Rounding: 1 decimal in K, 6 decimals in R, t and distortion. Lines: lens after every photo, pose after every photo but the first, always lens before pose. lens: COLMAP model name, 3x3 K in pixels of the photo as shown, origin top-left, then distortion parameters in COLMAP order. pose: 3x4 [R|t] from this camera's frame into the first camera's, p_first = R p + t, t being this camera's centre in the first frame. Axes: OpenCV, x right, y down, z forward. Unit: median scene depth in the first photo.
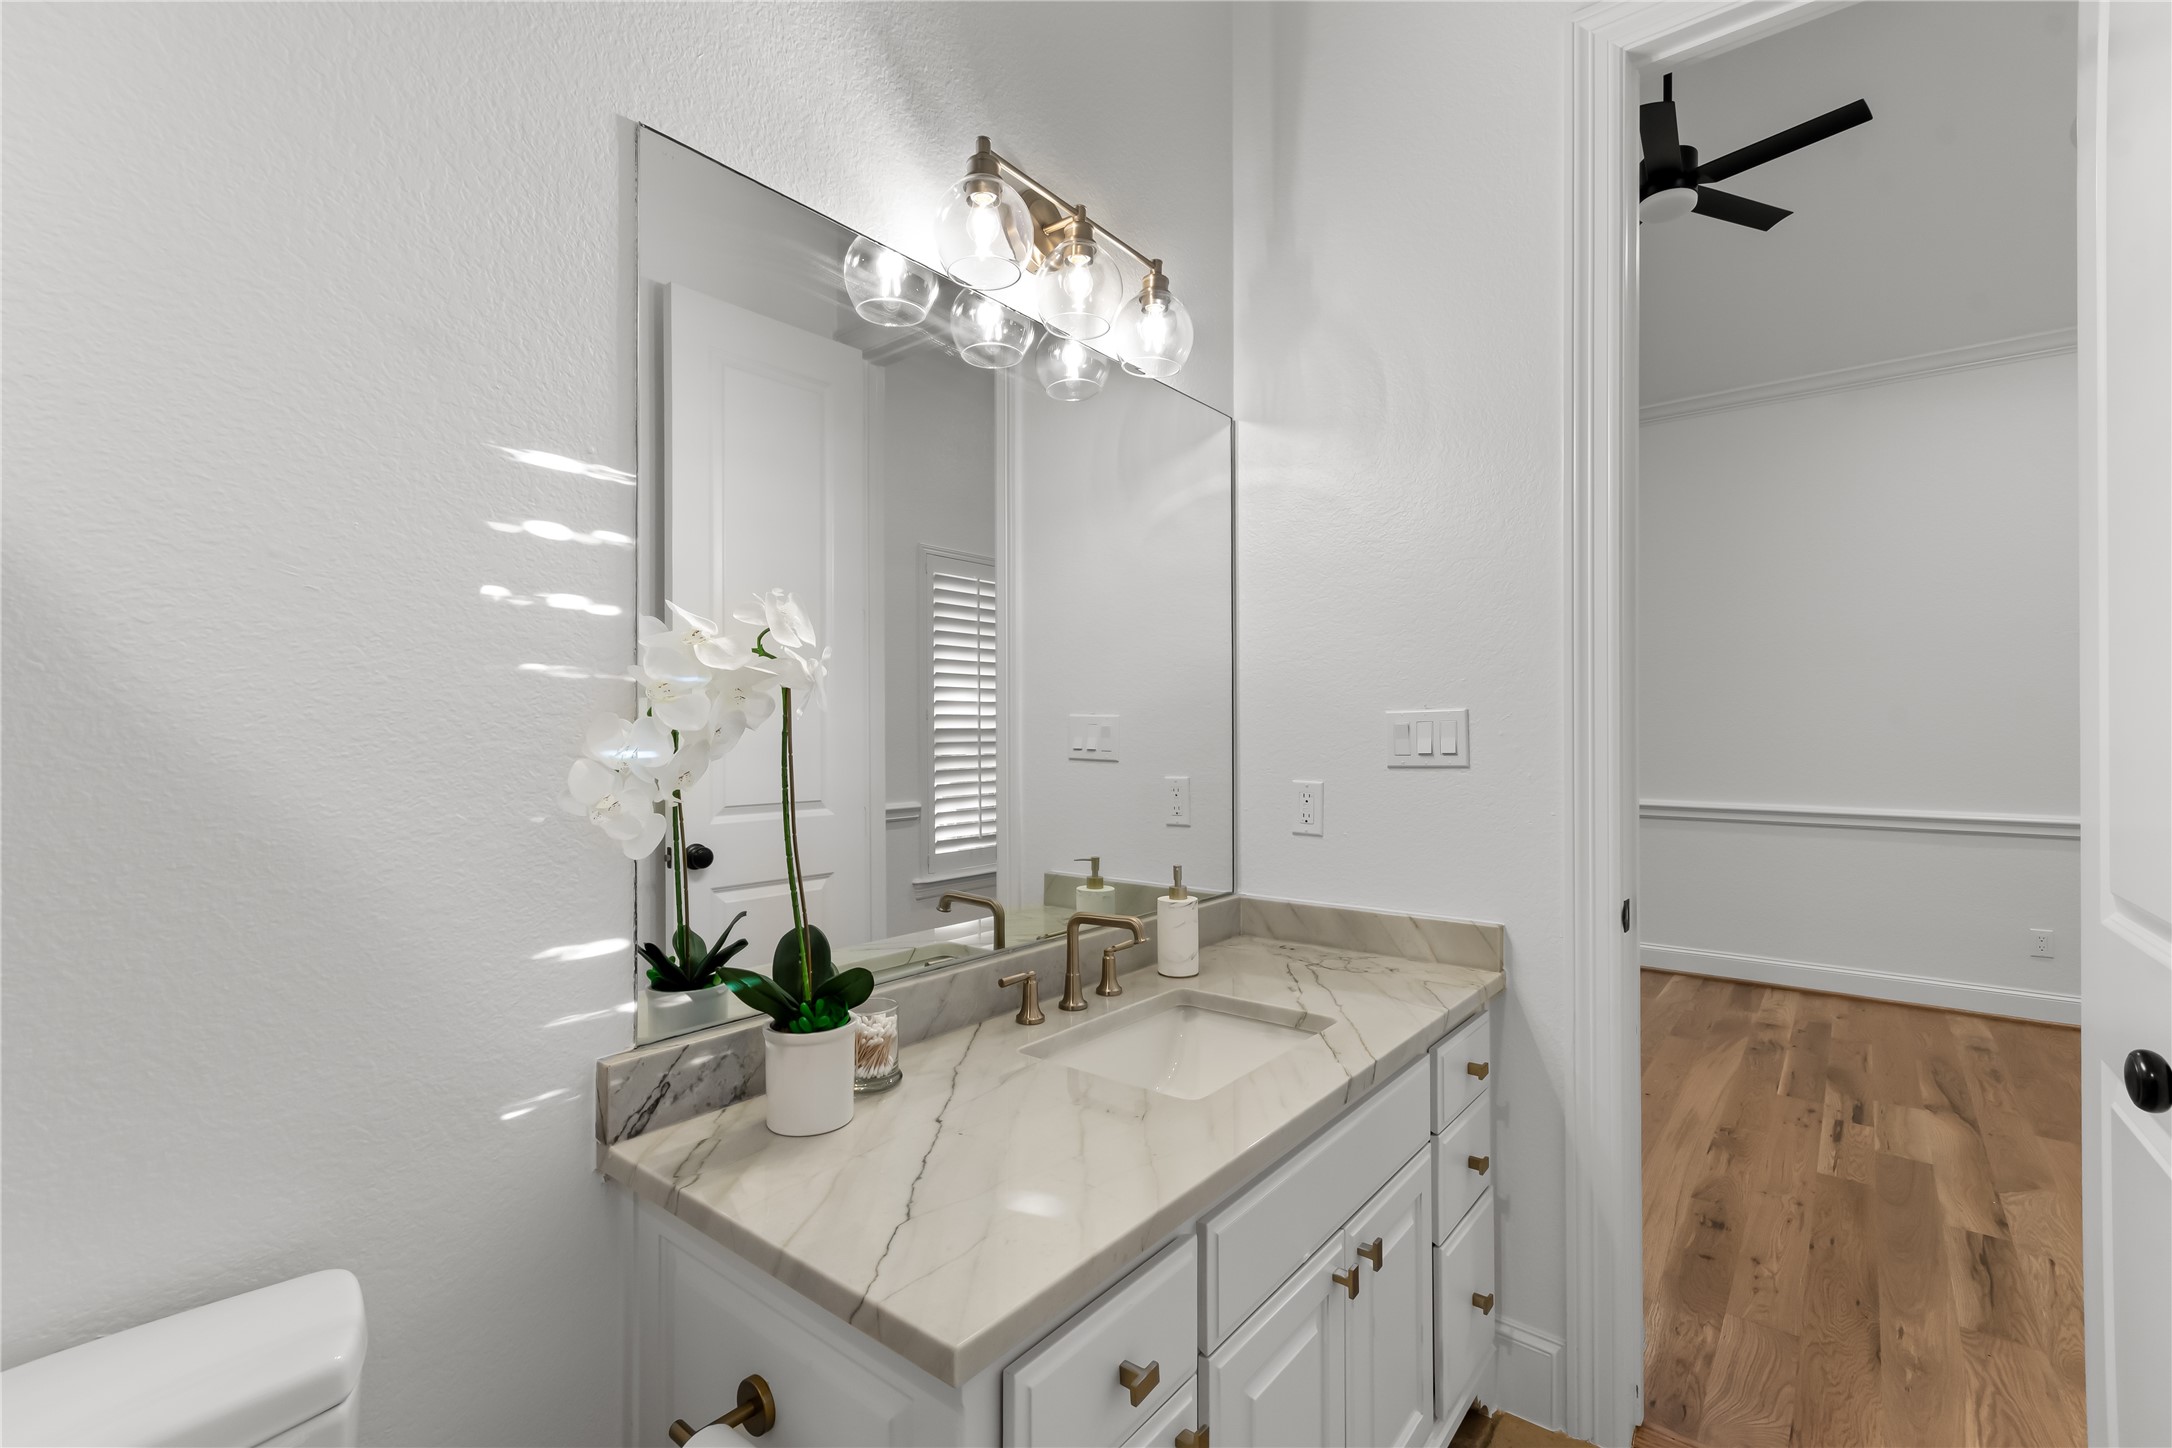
lens RADIAL K [[955.8, 0, 1093.0], [0, 955.8, 722.4], [0, 0, 1]] dist [0.003544, 0.000335]
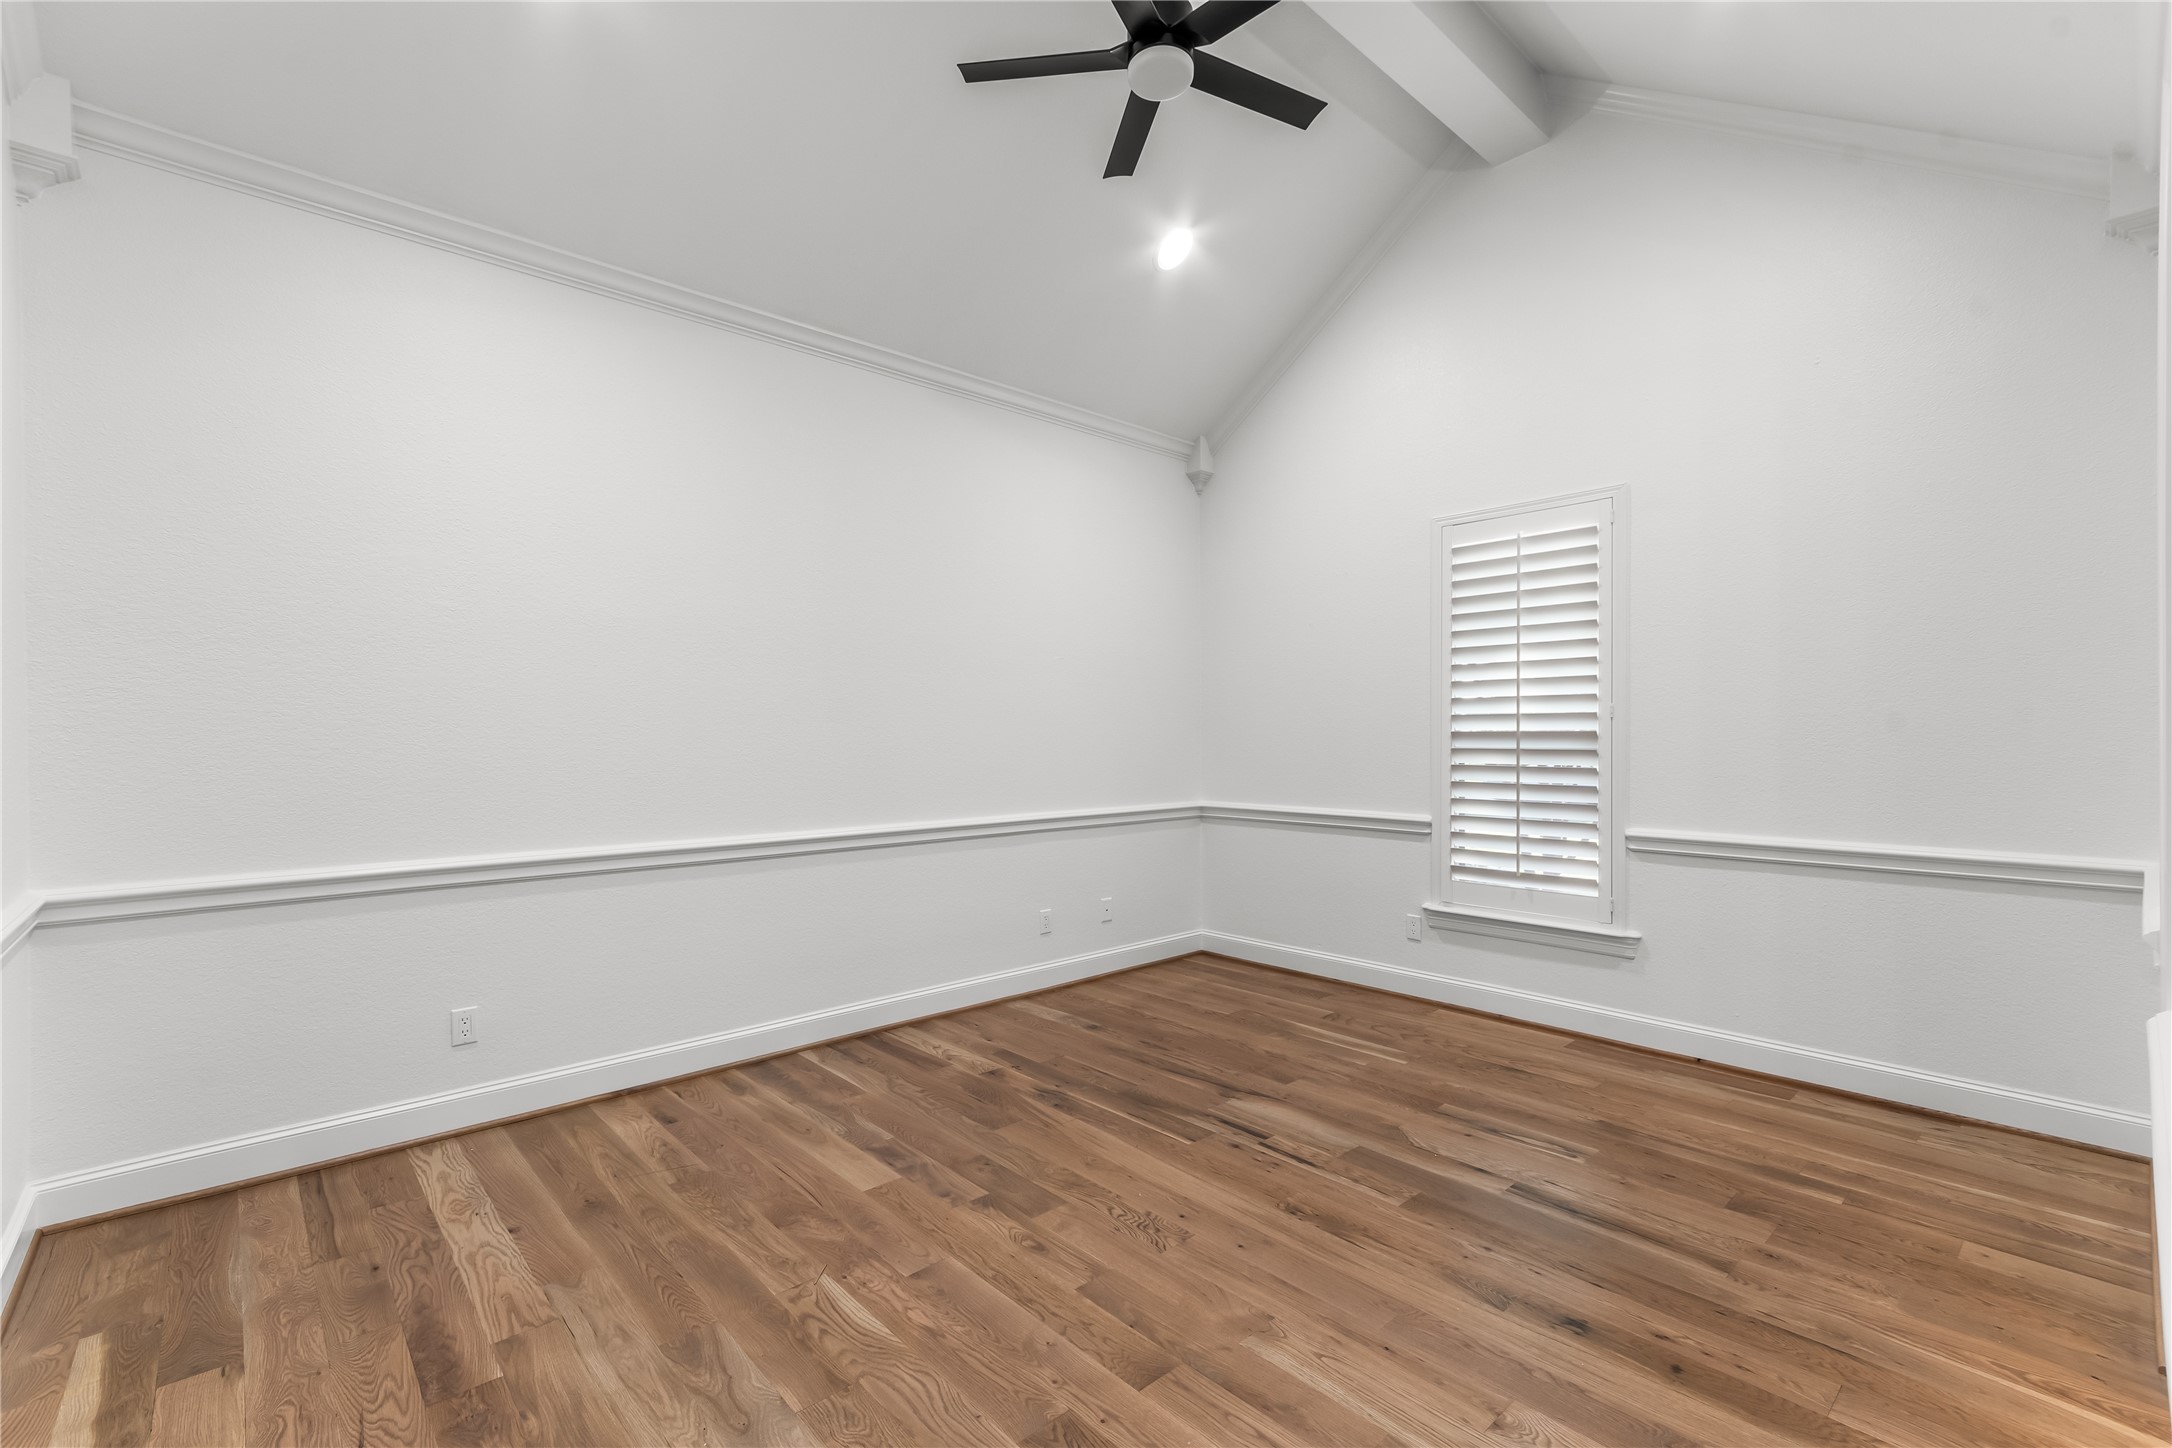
lens RADIAL K [[955.8, 0, 1088.0], [0, 955.8, 729.0], [0, 0, 1]] dist [0.003544, 0.000335]
pose [[0.162532, 0.005392, 0.986689, -0.200527], [-0.001814, 0.999985, -0.005166, 0.004220], [-0.986702, -0.000950, 0.162539, 1.014651]]
